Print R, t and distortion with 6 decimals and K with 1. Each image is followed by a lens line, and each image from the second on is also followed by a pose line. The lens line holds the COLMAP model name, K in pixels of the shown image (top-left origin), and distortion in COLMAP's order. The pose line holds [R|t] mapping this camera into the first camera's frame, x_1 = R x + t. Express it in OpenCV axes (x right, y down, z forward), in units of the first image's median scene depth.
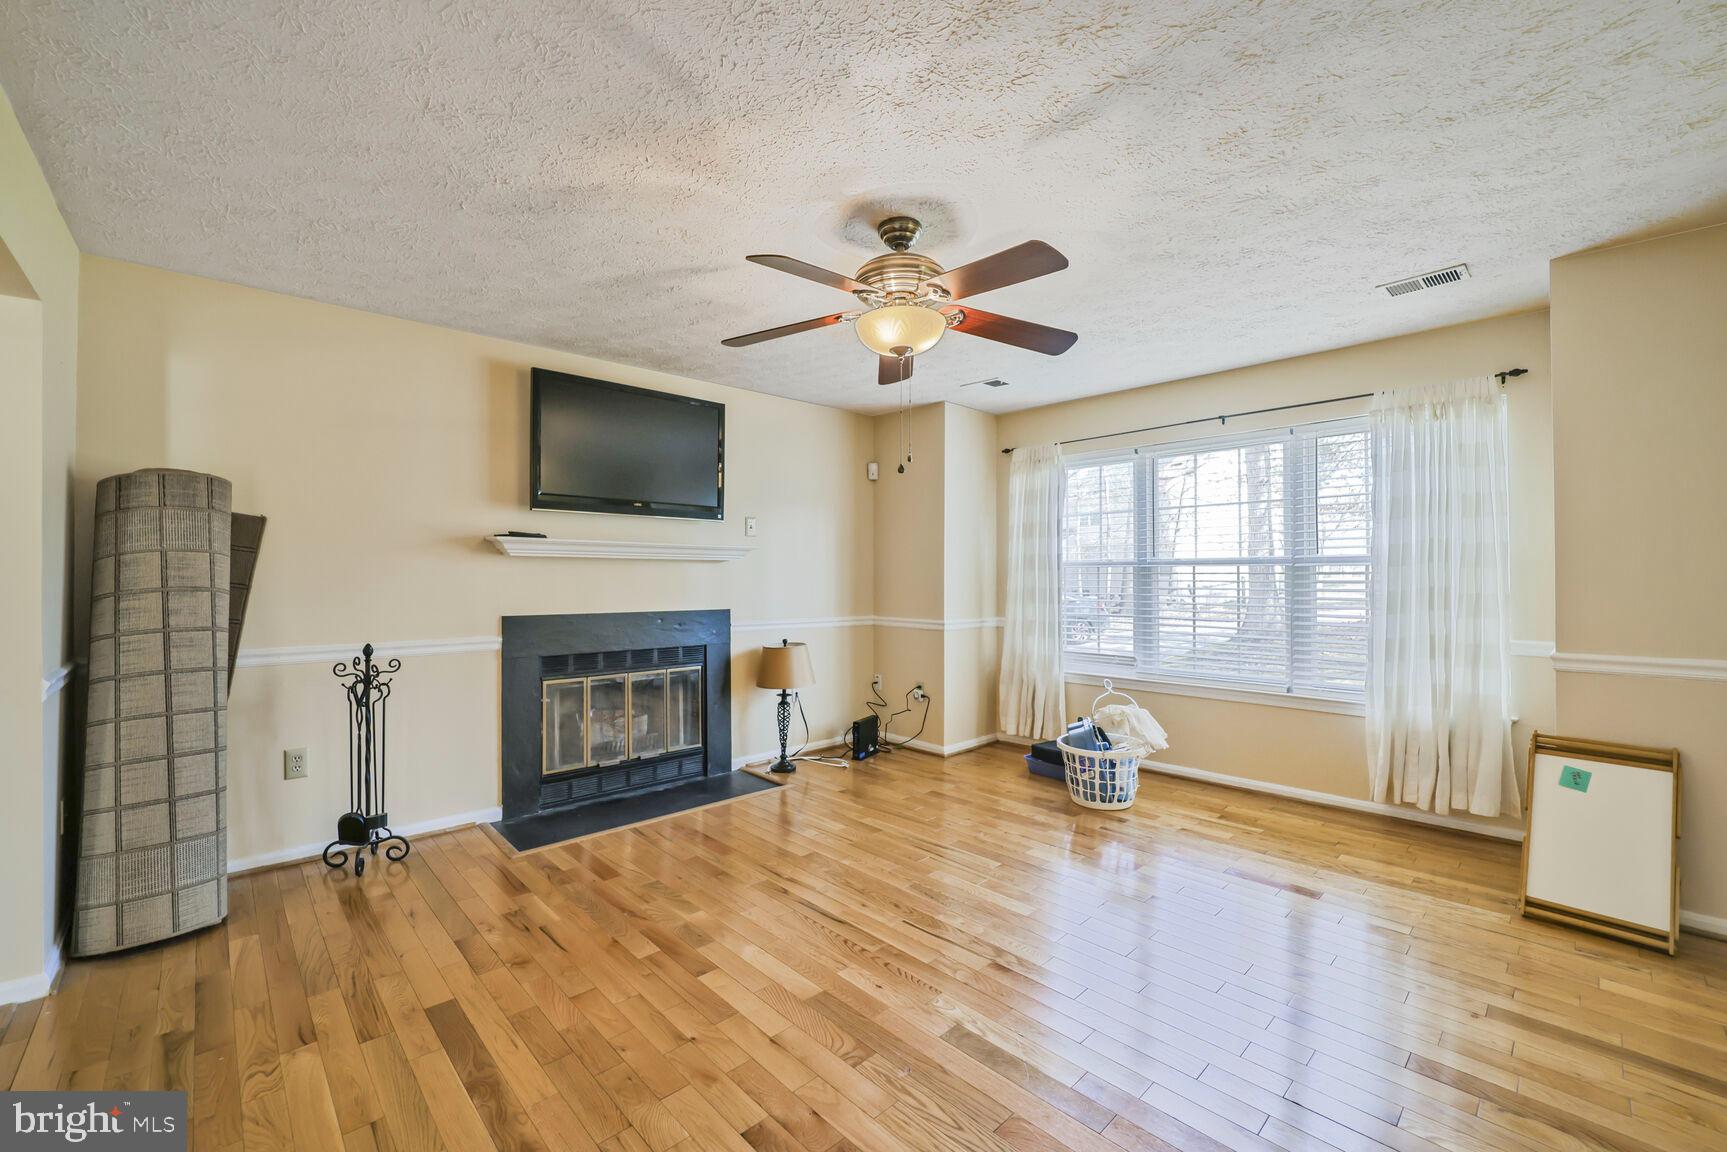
lens RADIAL K [[717.2, 0, 853.6], [0, 717.2, 567.7], [0, 0, 1]] dist [-0.023466, 0.001076]
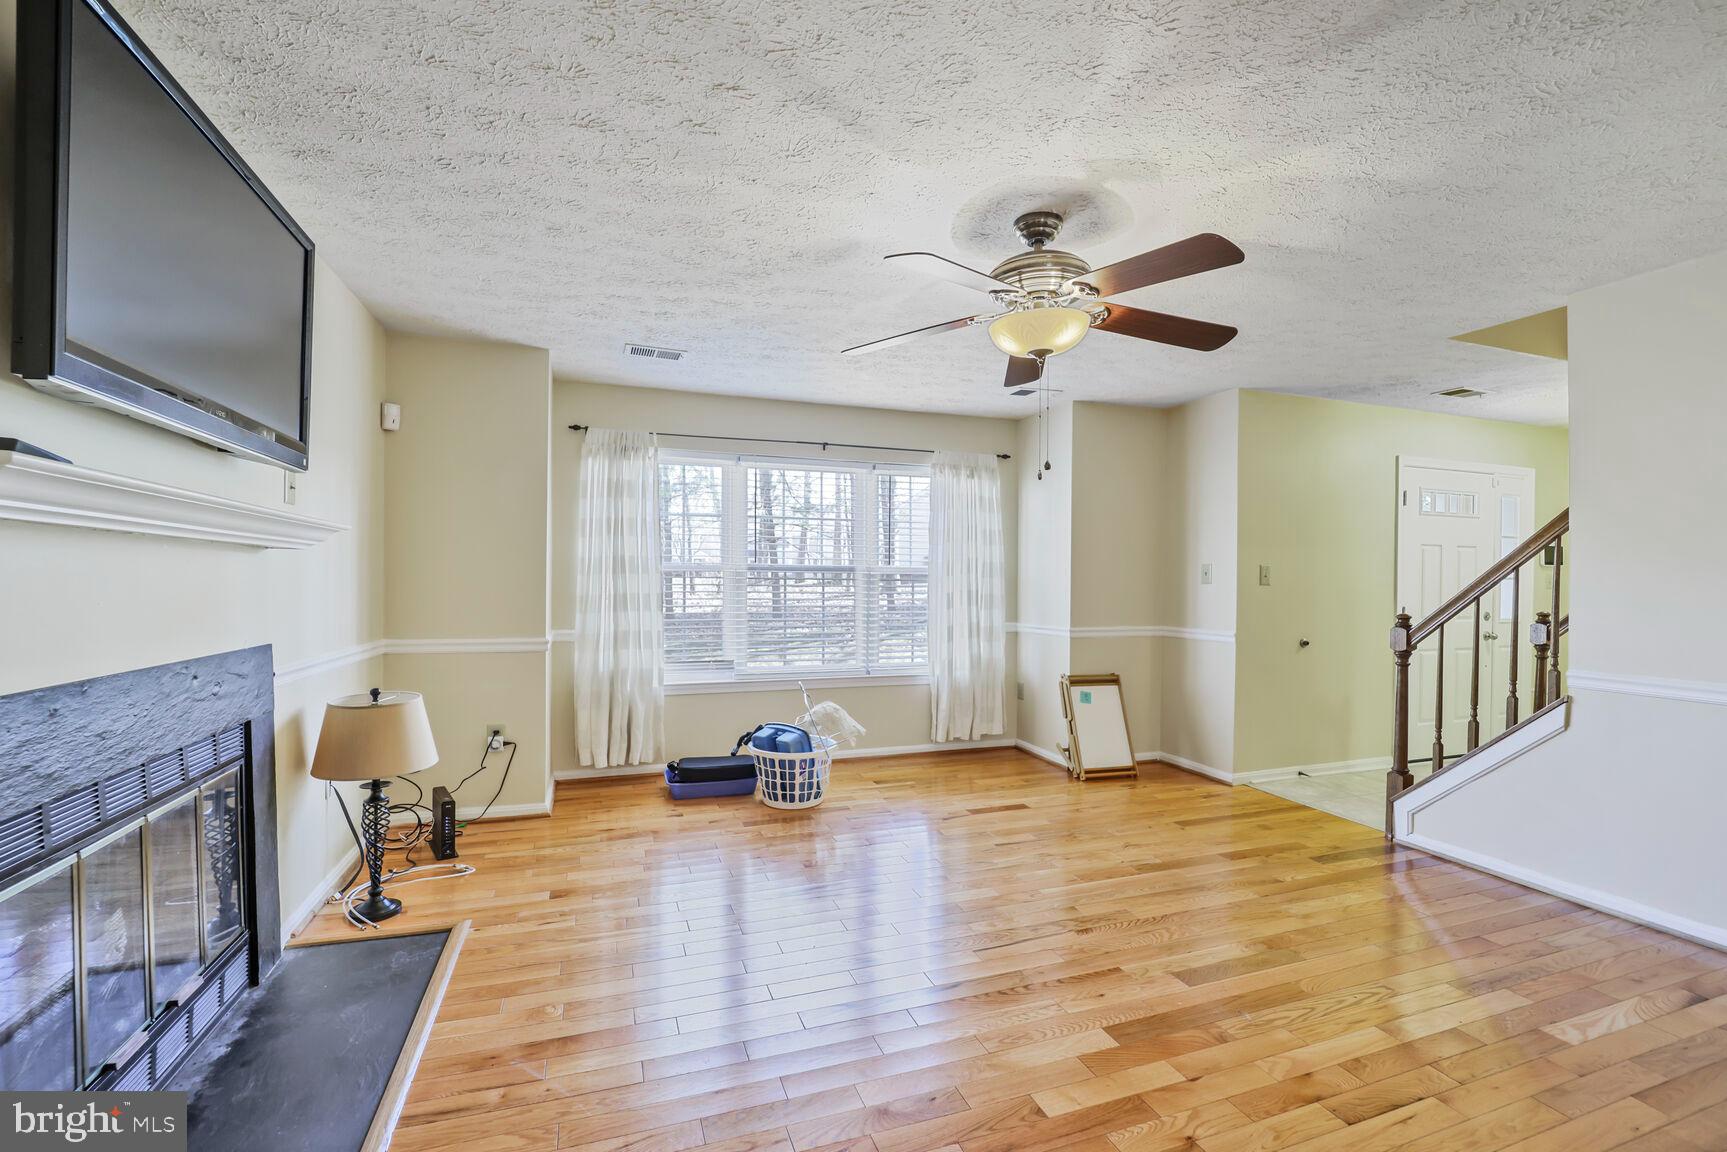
lens RADIAL K [[717.2, 0, 858.3], [0, 717.2, 584.2], [0, 0, 1]] dist [-0.023466, 0.001076]
pose [[0.408512, -0.002370, 0.912750, -0.577423], [-0.019400, 0.999748, 0.011278, 0.002140], [-0.912547, -0.022314, 0.408364, 0.521471]]
